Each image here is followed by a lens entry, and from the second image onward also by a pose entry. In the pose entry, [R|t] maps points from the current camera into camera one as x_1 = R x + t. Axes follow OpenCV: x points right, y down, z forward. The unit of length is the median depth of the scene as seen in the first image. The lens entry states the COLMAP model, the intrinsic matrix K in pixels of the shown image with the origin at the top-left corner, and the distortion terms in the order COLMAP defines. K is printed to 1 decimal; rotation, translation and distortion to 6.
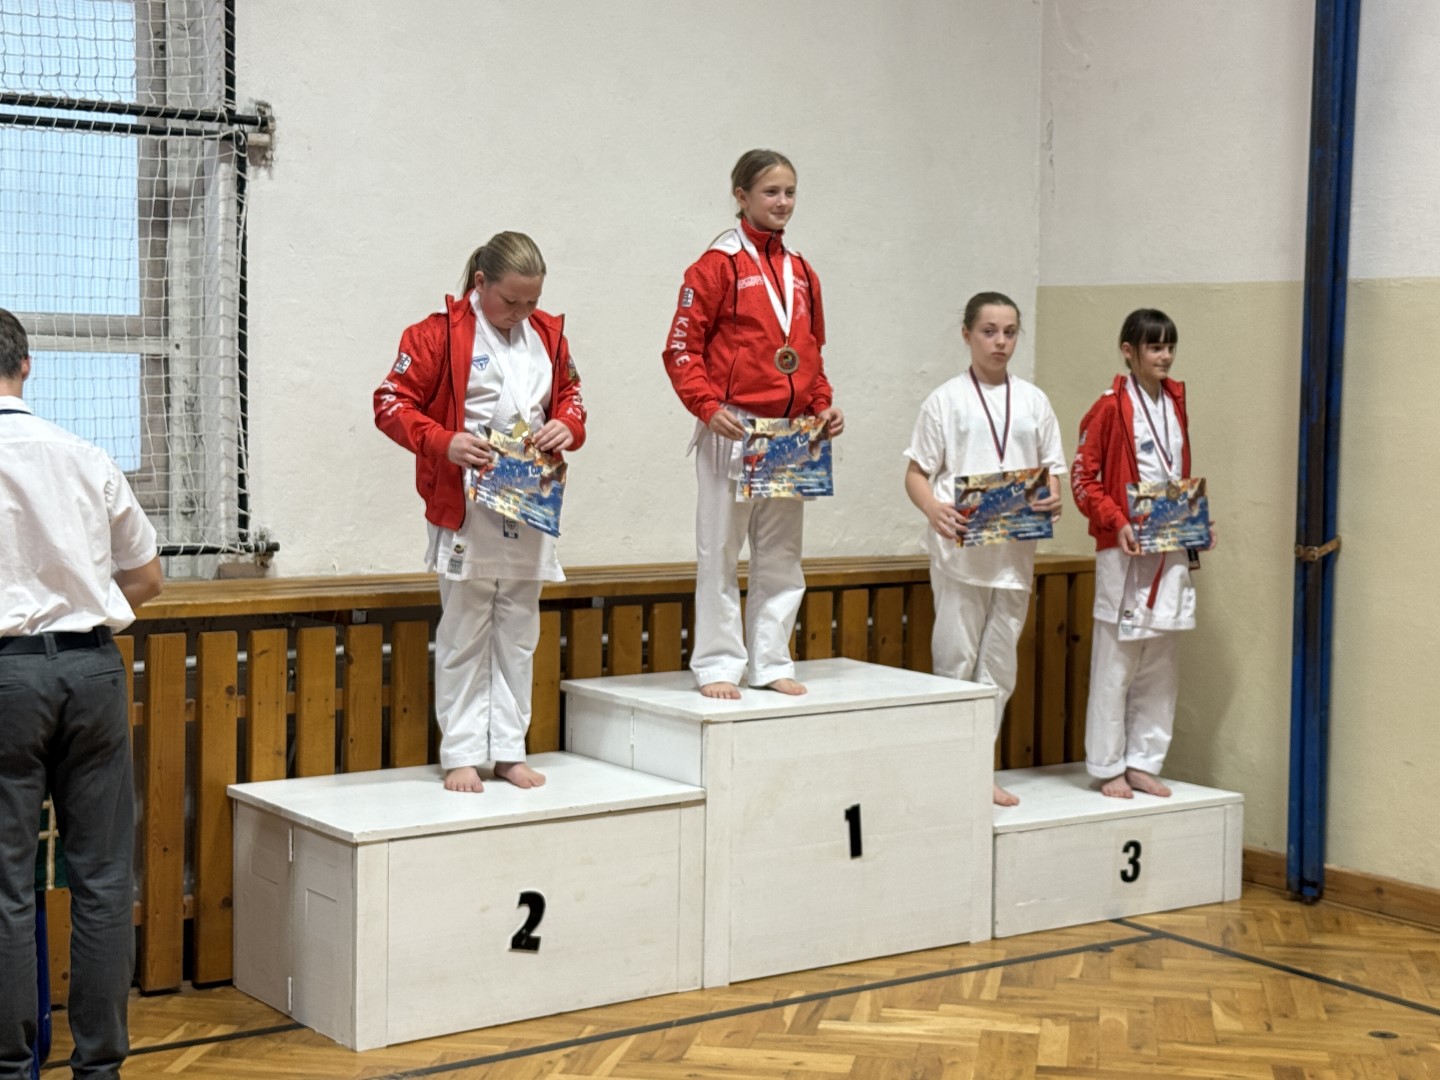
lens RADIAL K [[2392.2, 0, 724.8], [0, 2392.2, 563.5], [0, 0, 1]] dist [0.158118, 0.000000]
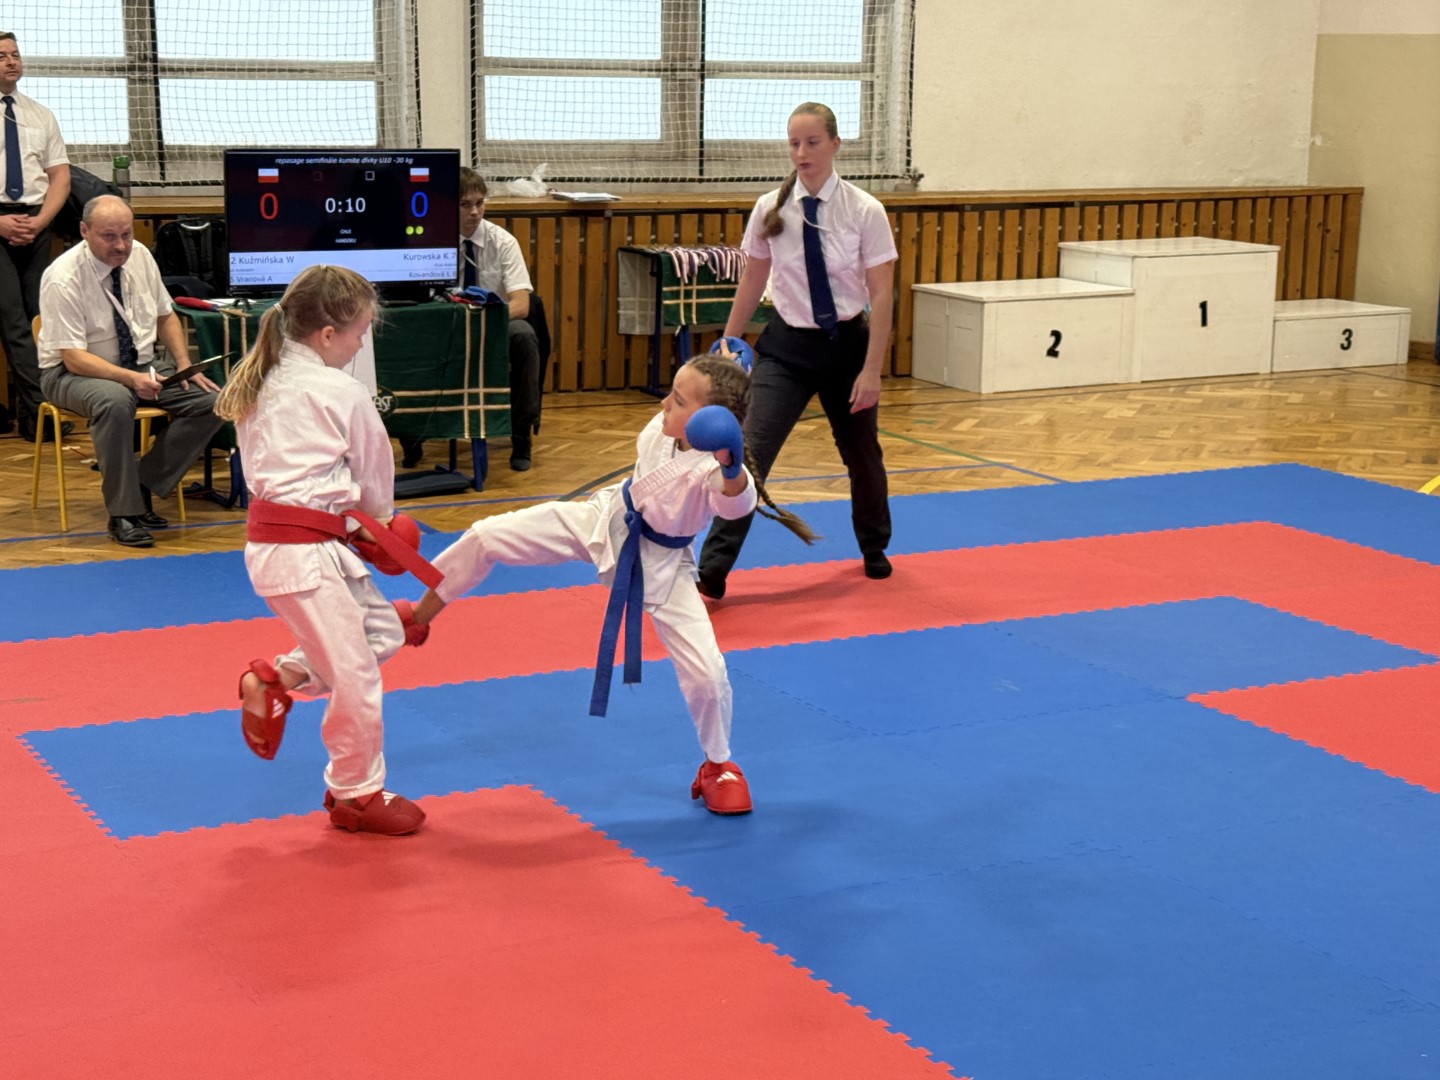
lens RADIAL K [[2422.0, 0, 692.3], [0, 2422.0, 566.9], [0, 0, 1]] dist [0.132950, 0.000000]
pose [[0.990684, 0.026131, -0.133651, -0.094646], [-0.009488, 0.992277, 0.123679, 0.070461], [0.135850, -0.121258, 0.983281, -1.134166]]
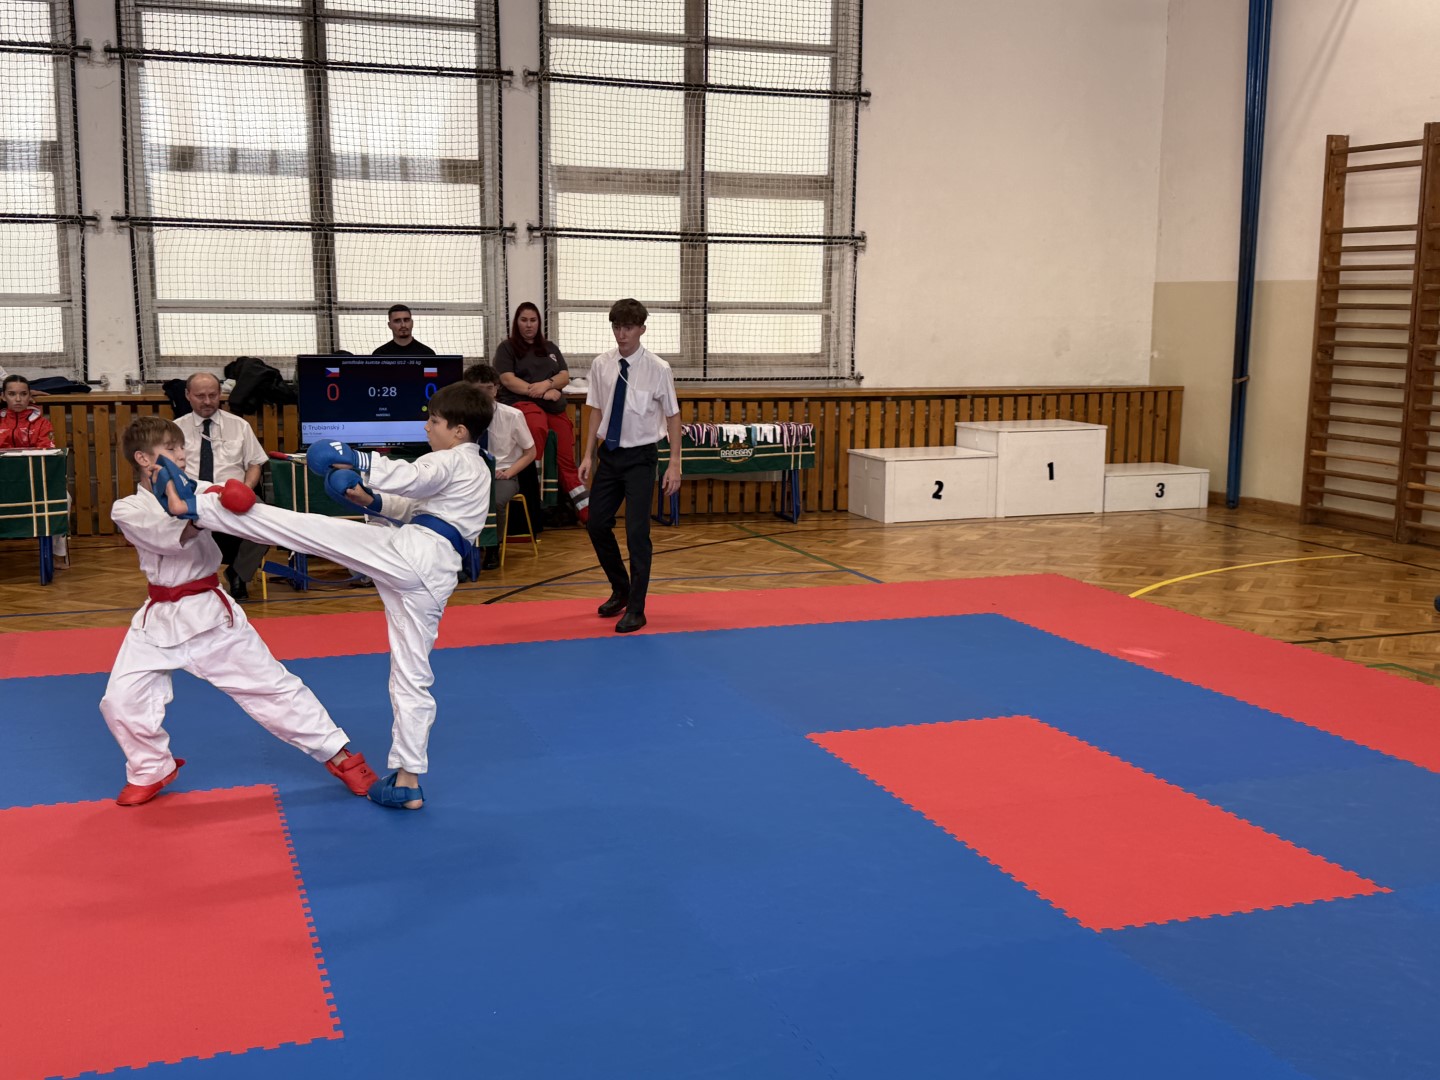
lens RADIAL K [[1558.4, 0, 704.5], [0, 1558.4, 543.9], [0, 0, 1]] dist [0.104836, 0.000000]
pose [[0.961745, 0.031729, -0.272103, 0.169878], [-0.014375, 0.997747, 0.065537, 0.078229], [0.273569, -0.059118, 0.960034, -0.992295]]
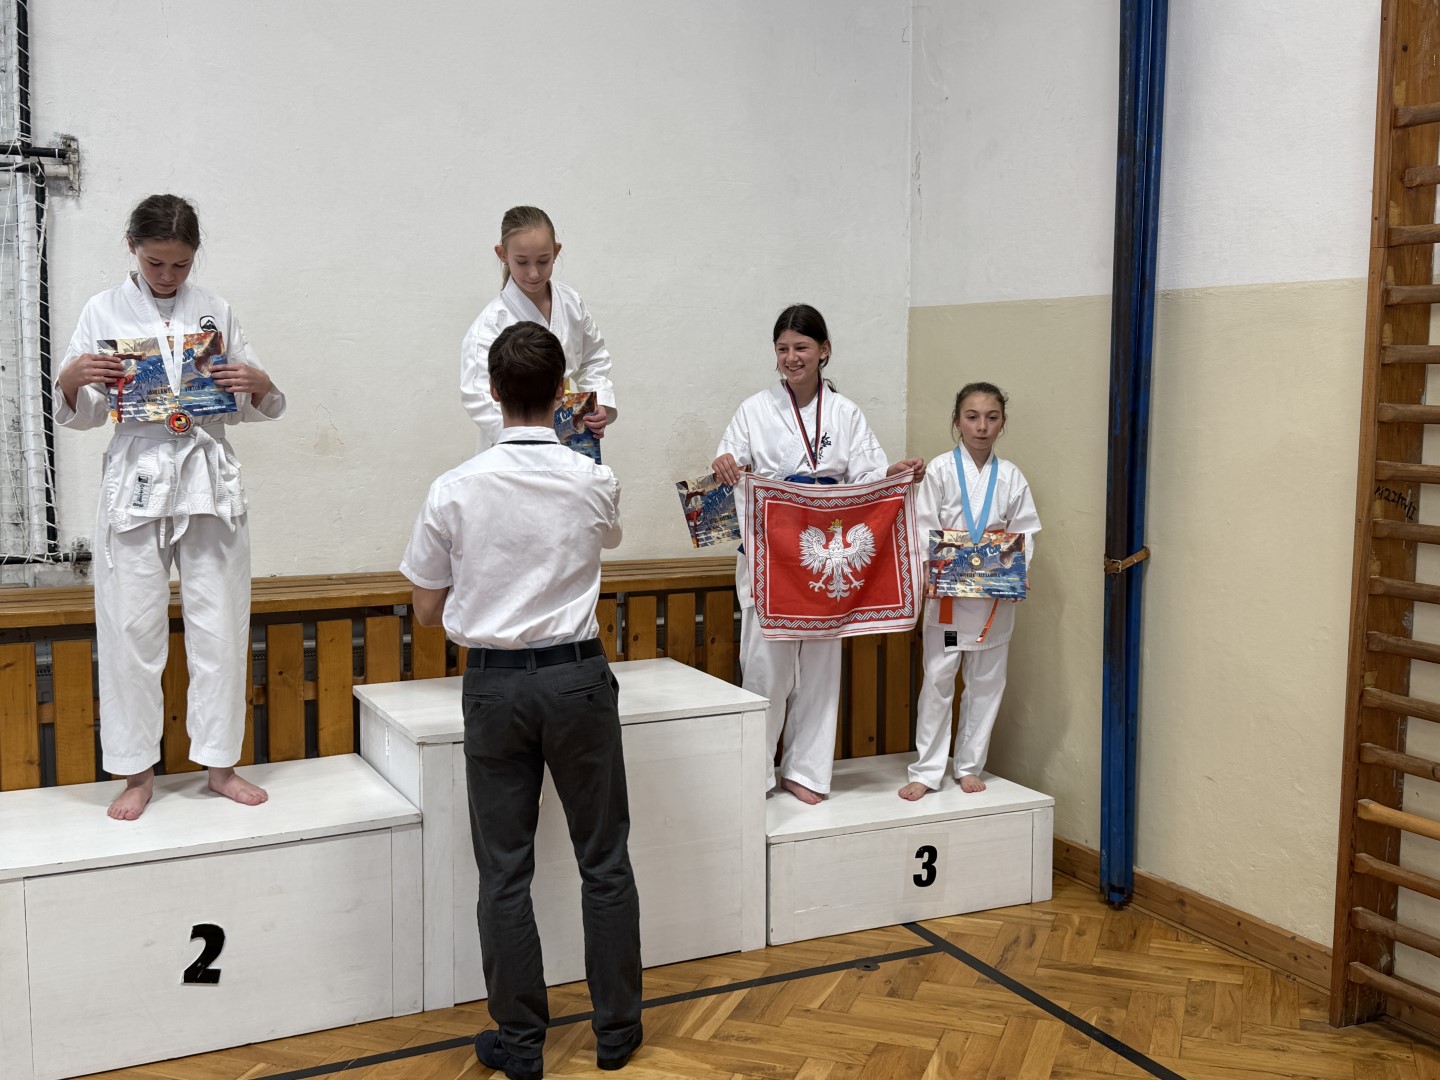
lens RADIAL K [[1558.4, 0, 719.1], [0, 1558.4, 544.2], [0, 0, 1]] dist [0.104836, 0.000000]
pose [[0.986274, 0.006097, -0.165003, 0.204557], [-0.002636, 0.999772, 0.021185, -0.028188], [0.165095, -0.020459, 0.986066, 0.357602]]
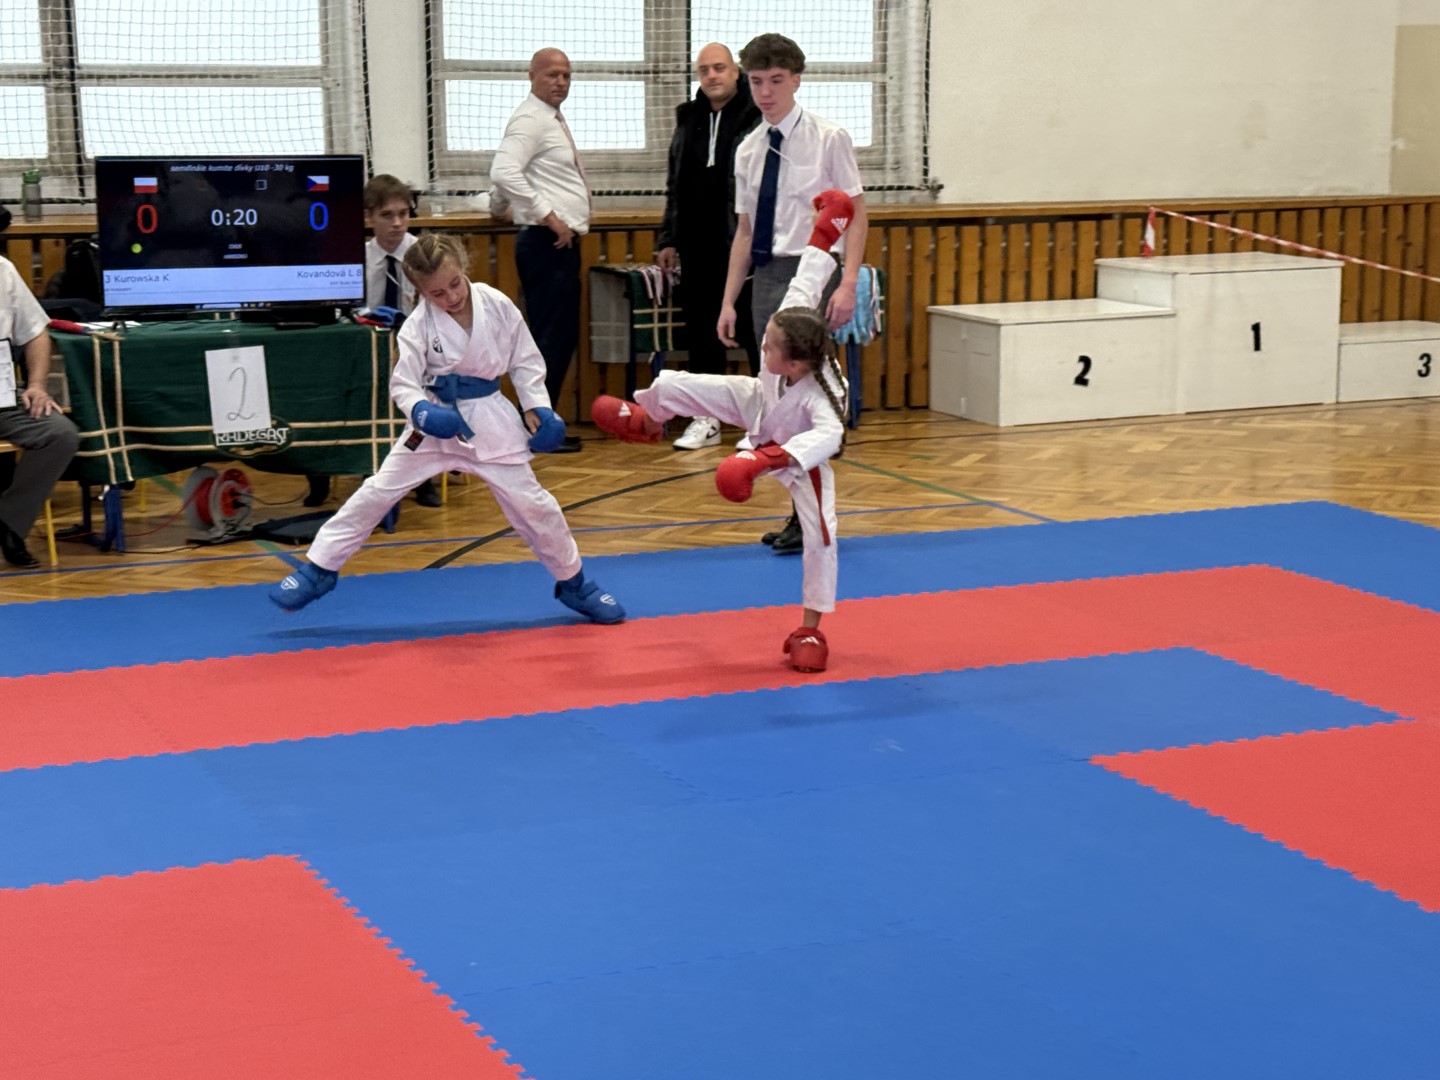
lens RADIAL K [[2652.6, 0, 695.0], [0, 2652.6, 553.0], [0, 0, 1]] dist [0.140590, 0.000000]
pose [[0.982302, 0.019097, -0.186327, 0.014993], [-0.001506, 0.995562, 0.094100, 0.082408], [0.187297, -0.092154, 0.977971, -1.083189]]
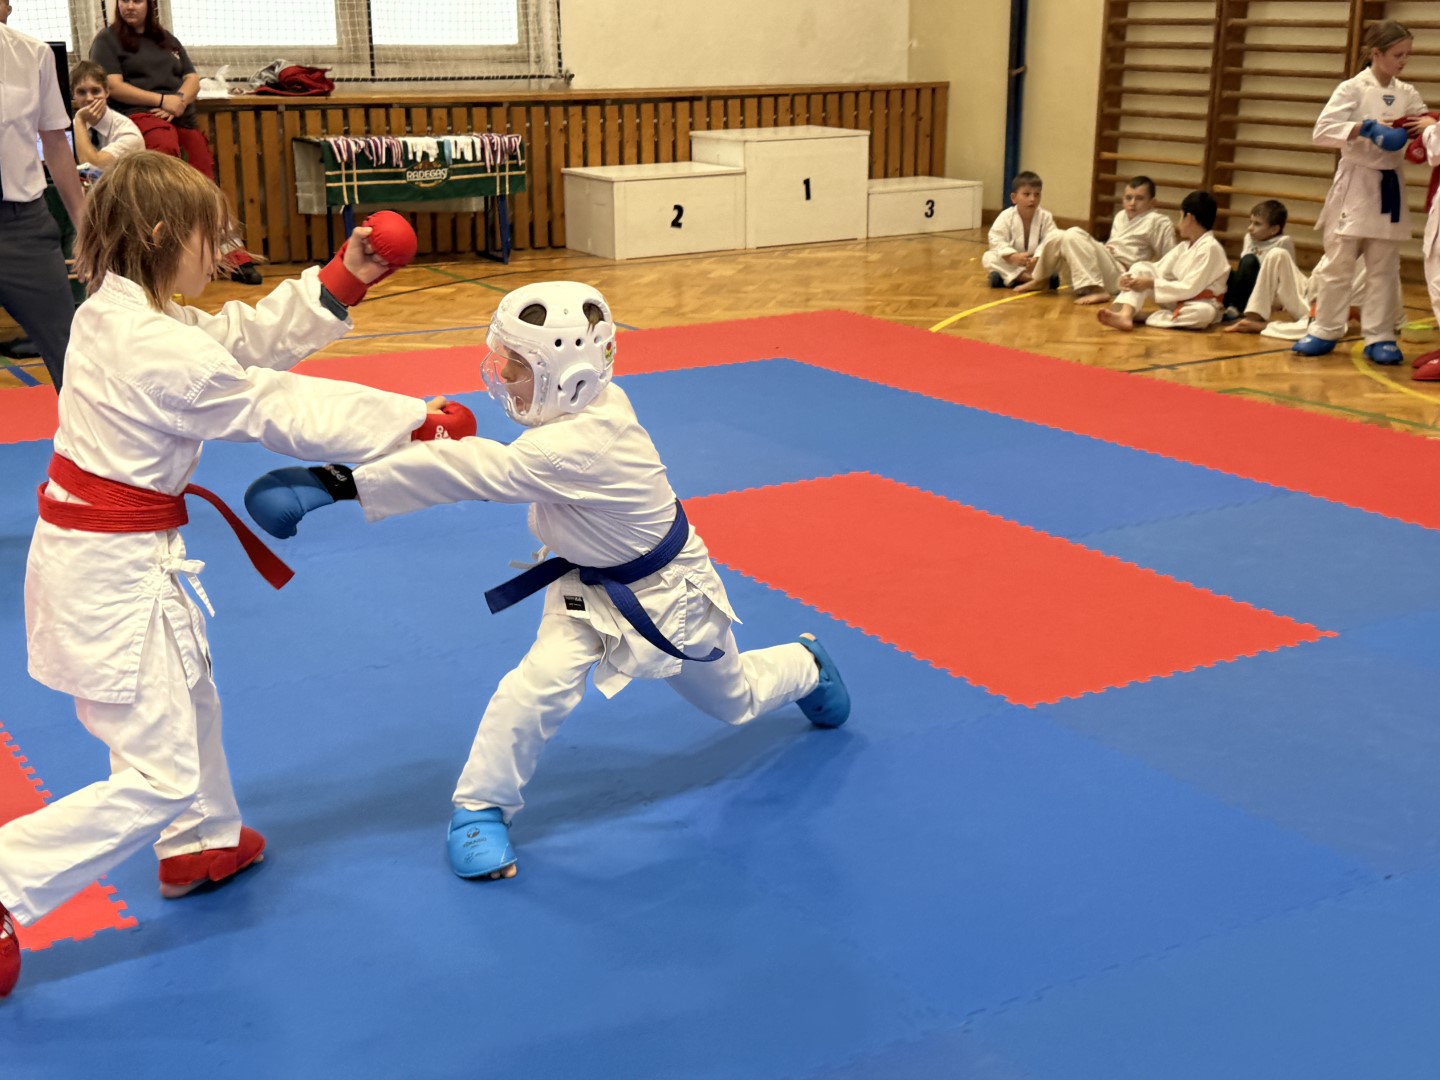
lens RADIAL K [[1857.3, 0, 697.8], [0, 1857.3, 547.9], [0, 0, 1]] dist [0.137926, 0.000000]
pose [[0.997116, 0.000278, -0.075890, 0.085940], [0.014470, 0.980951, 0.193714, 0.097463], [0.074499, -0.194253, 0.978118, -0.958511]]
